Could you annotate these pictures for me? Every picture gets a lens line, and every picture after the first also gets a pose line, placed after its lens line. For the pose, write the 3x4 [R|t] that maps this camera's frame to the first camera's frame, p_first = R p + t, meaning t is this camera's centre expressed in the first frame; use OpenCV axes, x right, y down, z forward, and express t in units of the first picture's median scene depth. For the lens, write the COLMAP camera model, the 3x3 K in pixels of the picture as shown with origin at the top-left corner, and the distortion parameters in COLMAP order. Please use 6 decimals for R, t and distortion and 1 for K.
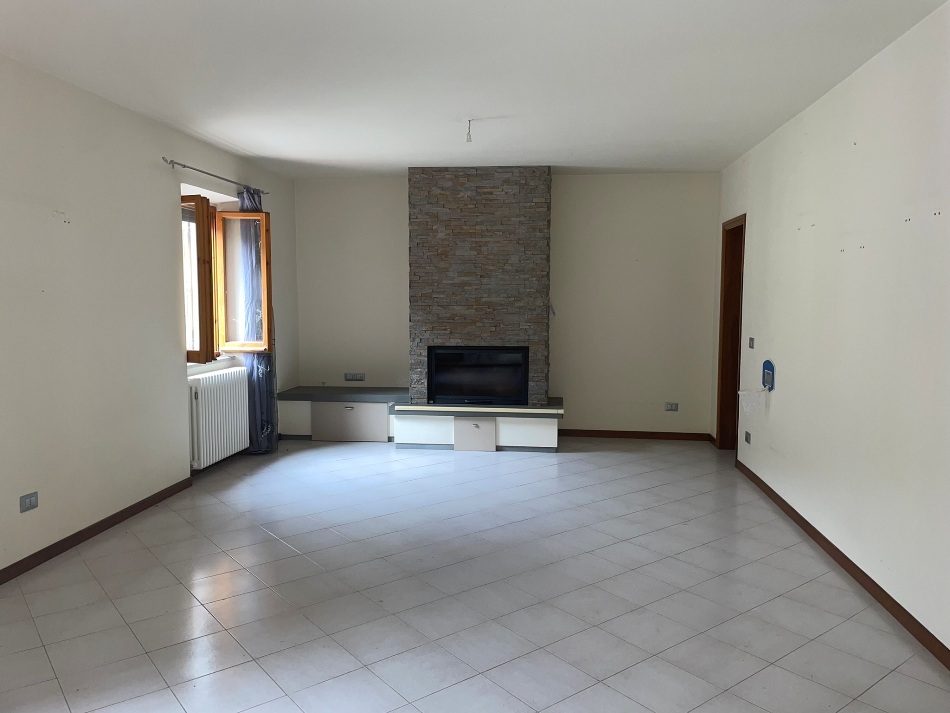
lens RADIAL K [[711.2, 0, 470.5], [0, 711.2, 347.0], [0, 0, 1]] dist [0.082126, -0.011476]
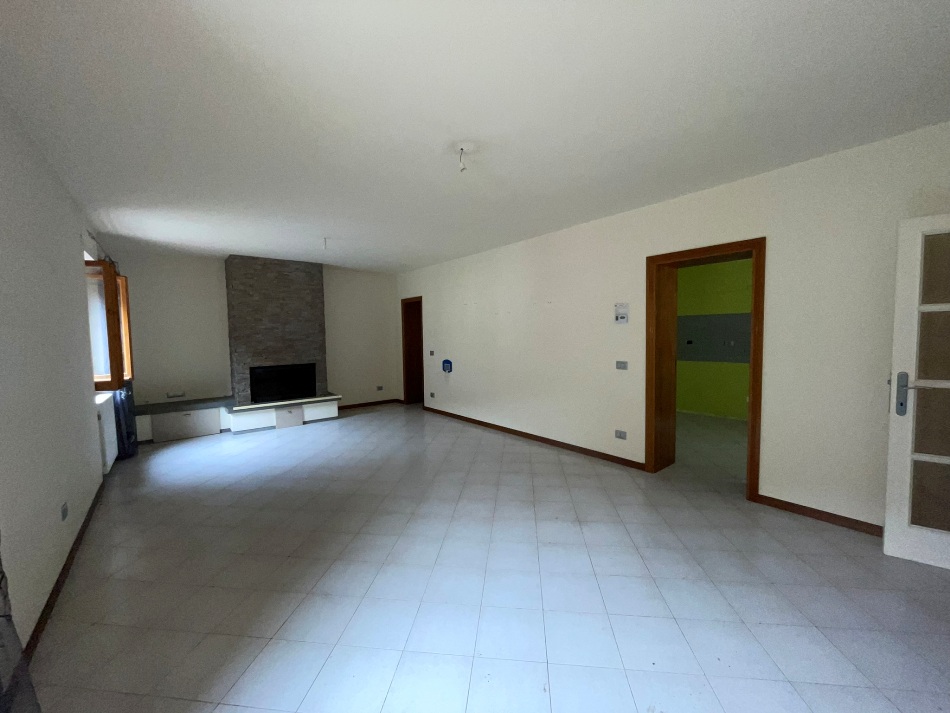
lens RADIAL K [[383.6, 0, 475.1], [0, 383.6, 355.9], [0, 0, 1]] dist [-0.008367, -0.000344]
pose [[0.711987, -0.058784, 0.699728, -0.304667], [0.072289, 0.997331, 0.010229, 0.000625], [-0.698462, 0.043300, 0.714336, 0.038734]]
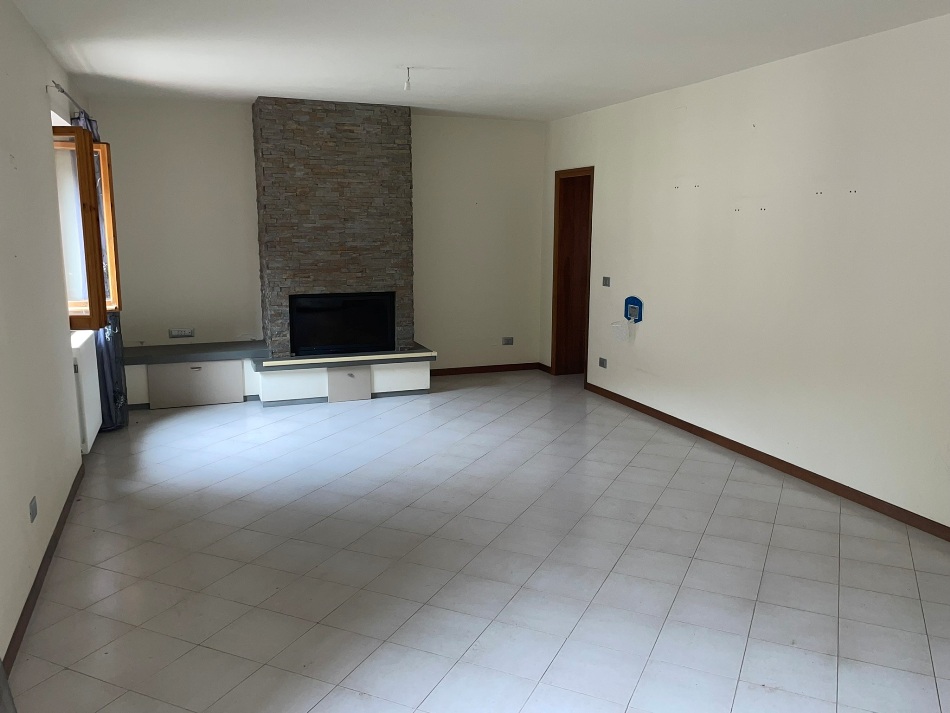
lens RADIAL K [[768.4, 0, 480.8], [0, 768.4, 348.8], [0, 0, 1]] dist [0.064107, -0.034639]
pose [[0.892456, -0.075850, 0.444712, -0.297061], [0.034363, 0.994330, 0.100632, -0.025059], [-0.449824, -0.074528, 0.890002, -0.015148]]
